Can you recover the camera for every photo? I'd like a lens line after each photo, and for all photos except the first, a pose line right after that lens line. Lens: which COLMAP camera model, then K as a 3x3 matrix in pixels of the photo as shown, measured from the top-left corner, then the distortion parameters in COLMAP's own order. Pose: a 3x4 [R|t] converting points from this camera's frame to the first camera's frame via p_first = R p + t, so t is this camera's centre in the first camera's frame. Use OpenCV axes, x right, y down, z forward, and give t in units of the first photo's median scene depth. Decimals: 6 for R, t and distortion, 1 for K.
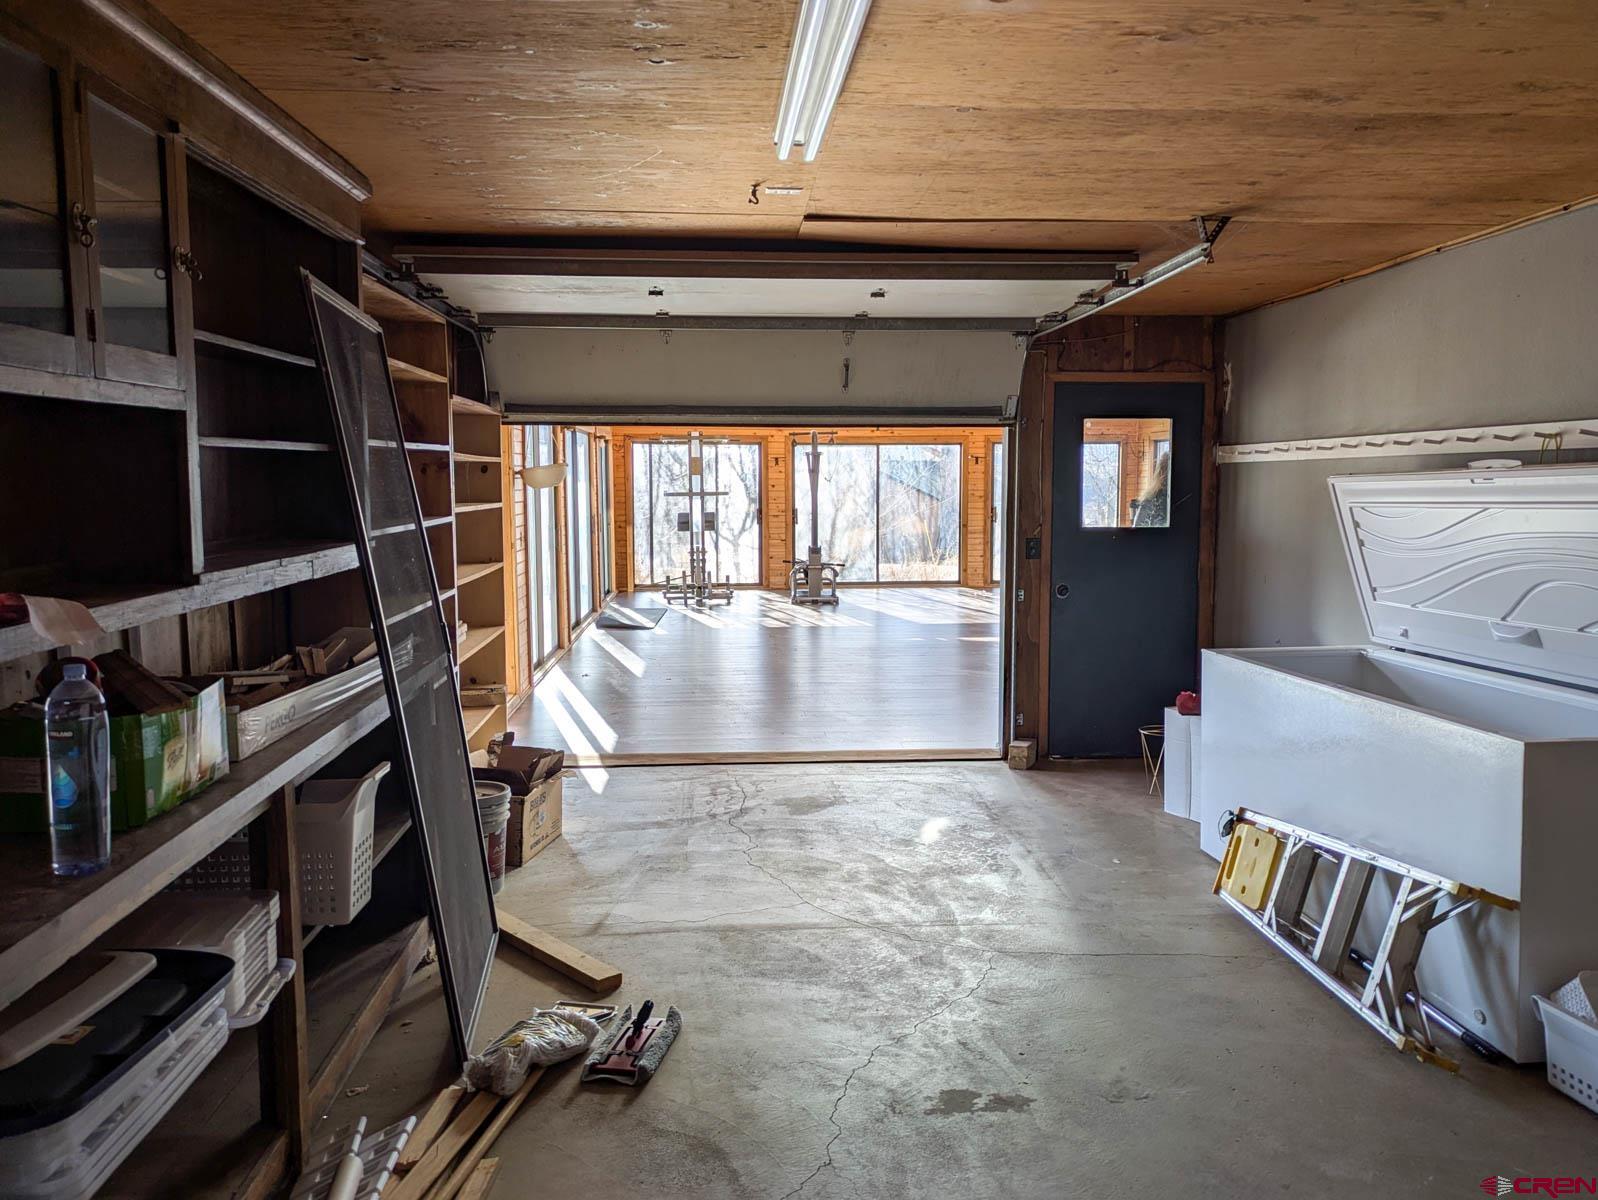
lens RADIAL K [[1198.2, 0, 806.2], [0, 1198.2, 601.5], [0, 0, 1]] dist [0.014385, -0.019813]
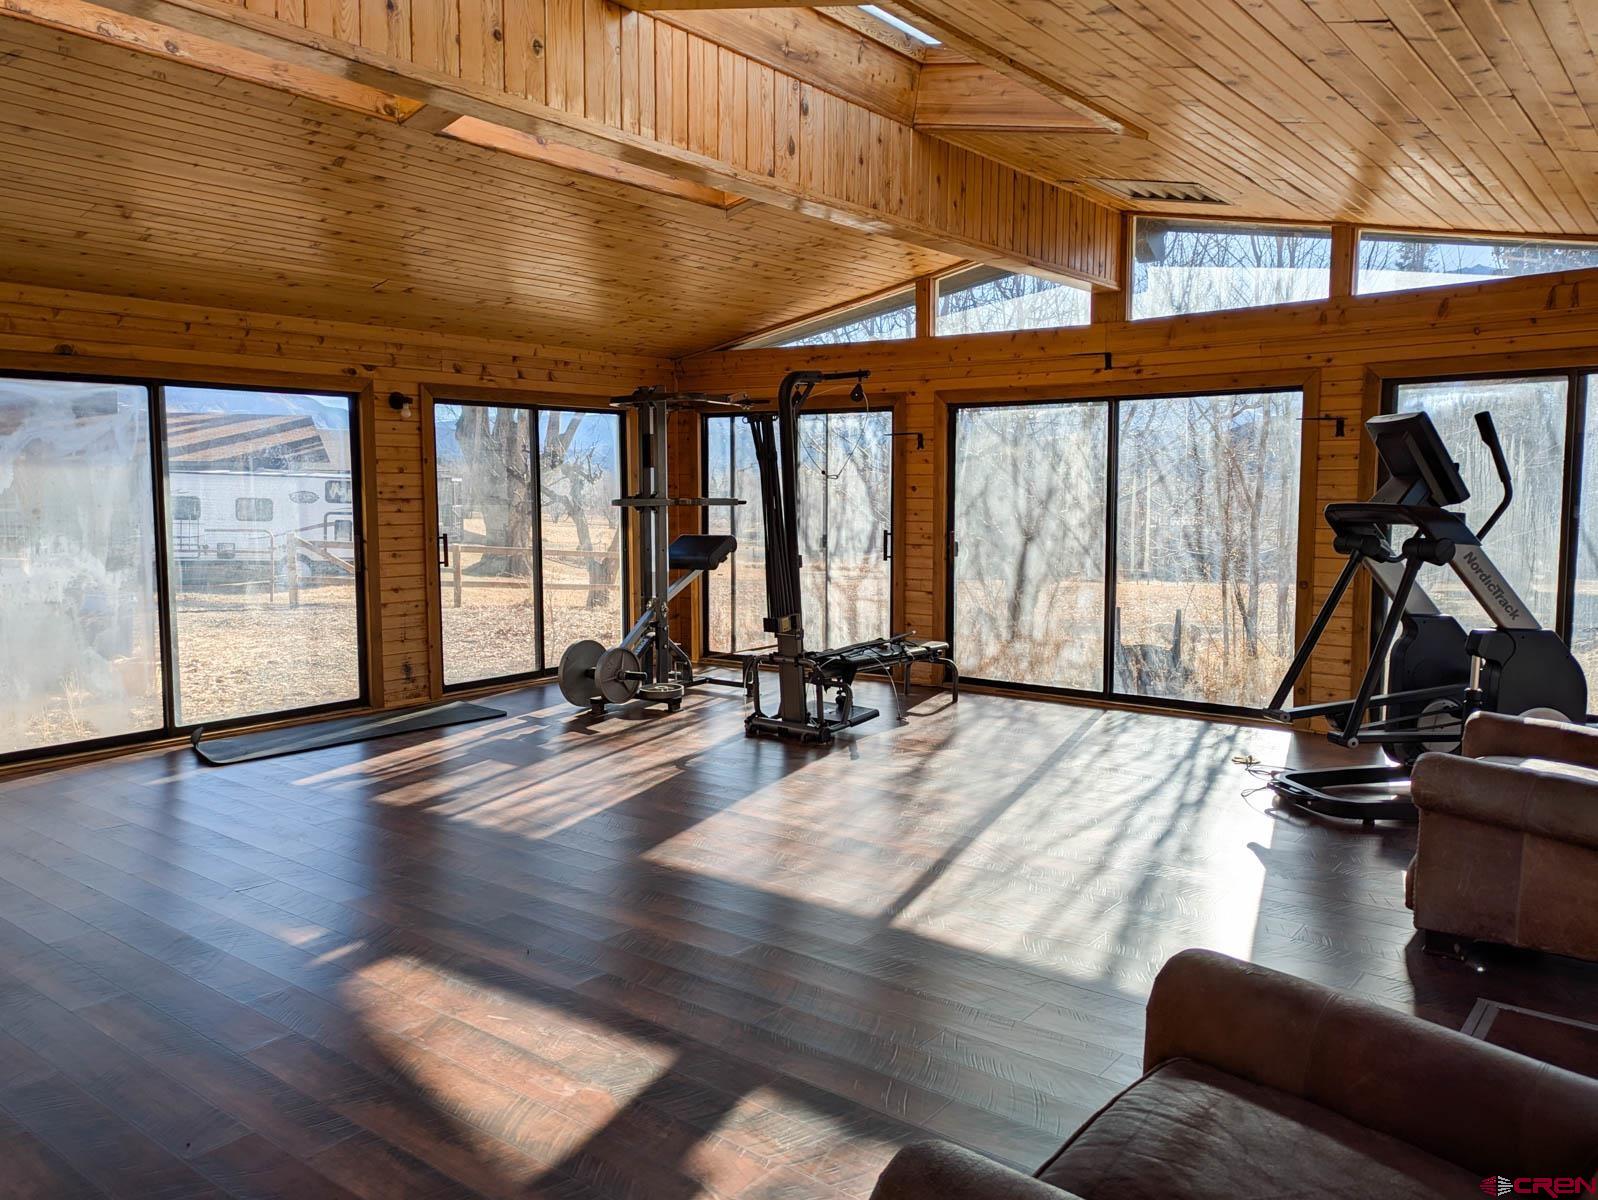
lens RADIAL K [[1198.2, 0, 793.7], [0, 1198.2, 596.5], [0, 0, 1]] dist [0.014385, -0.019813]
pose [[0.723279, 0.063579, -0.687623, 0.295670], [-0.070625, 0.997342, 0.017929, -0.055292], [0.686935, 0.035596, 0.725846, 0.586798]]
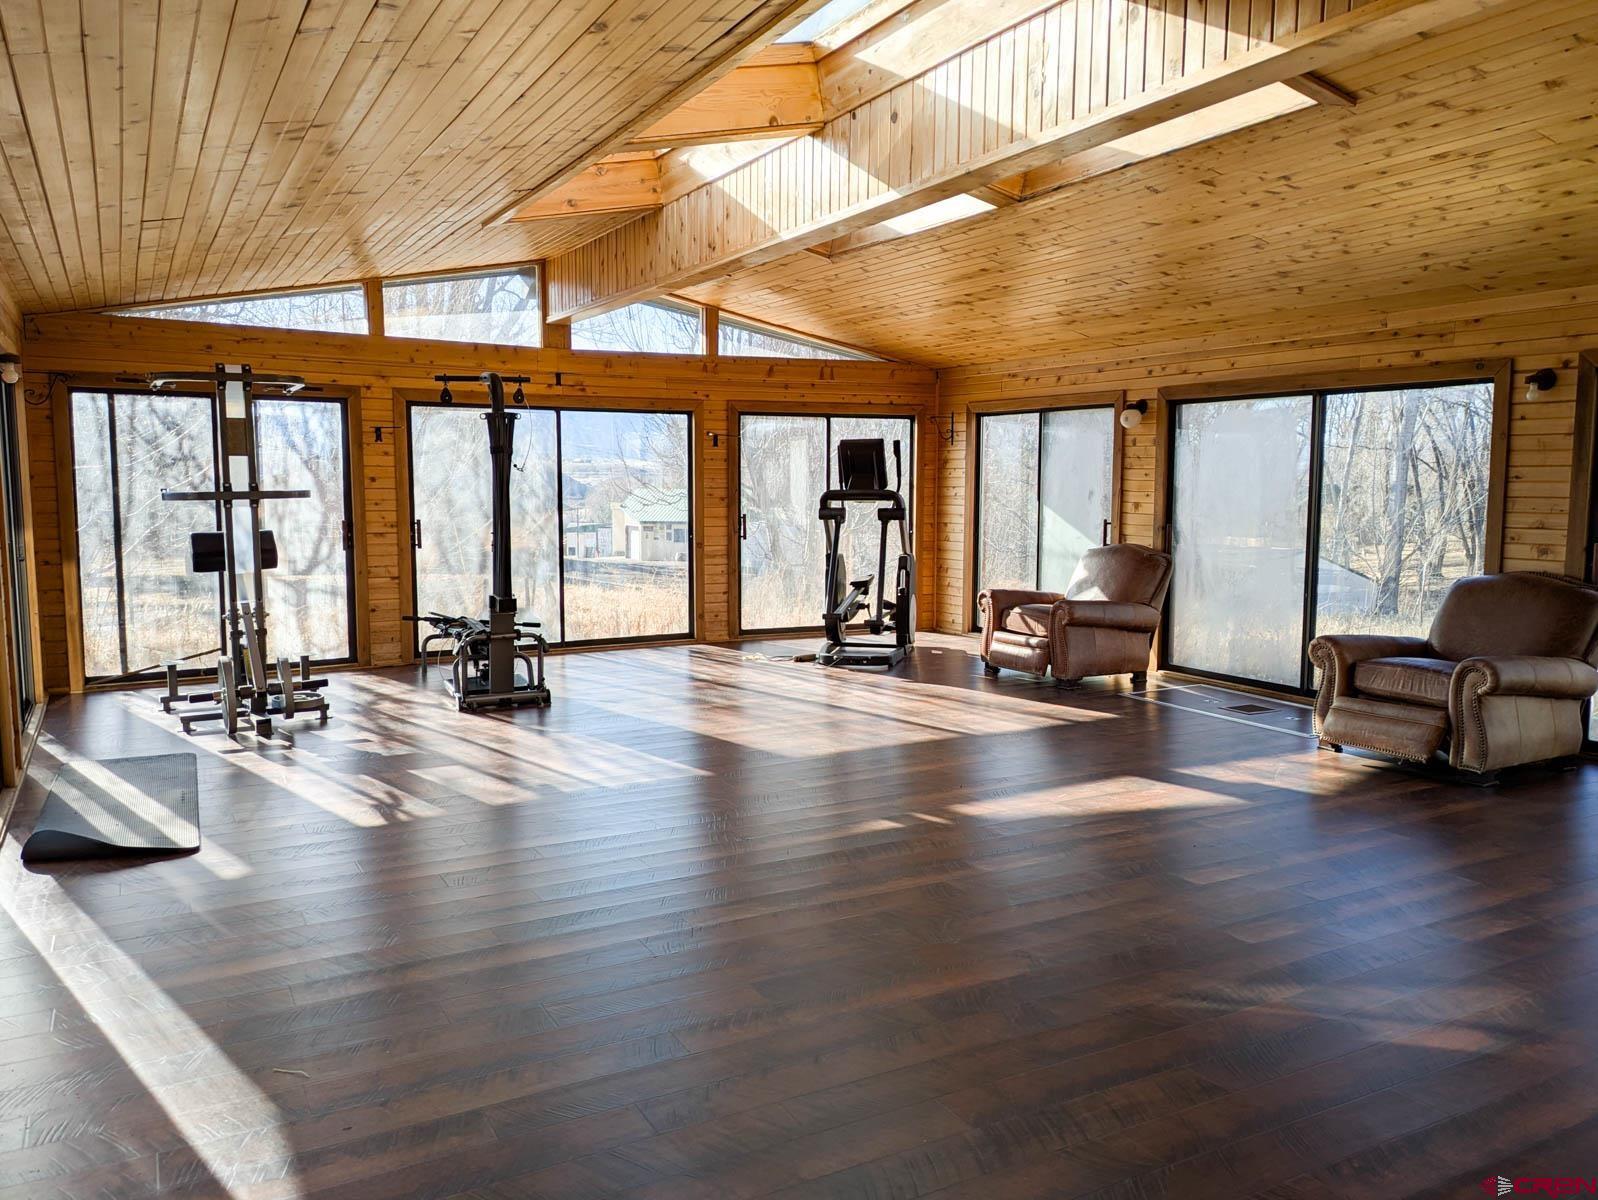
lens RADIAL K [[1198.2, 0, 808.9], [0, 1198.2, 597.1], [0, 0, 1]] dist [0.014385, -0.019813]
pose [[0.902982, -0.037049, 0.428079, -0.084040], [0.037659, 0.999266, 0.007046, -0.039468], [-0.428026, 0.009759, 0.903714, 0.423362]]
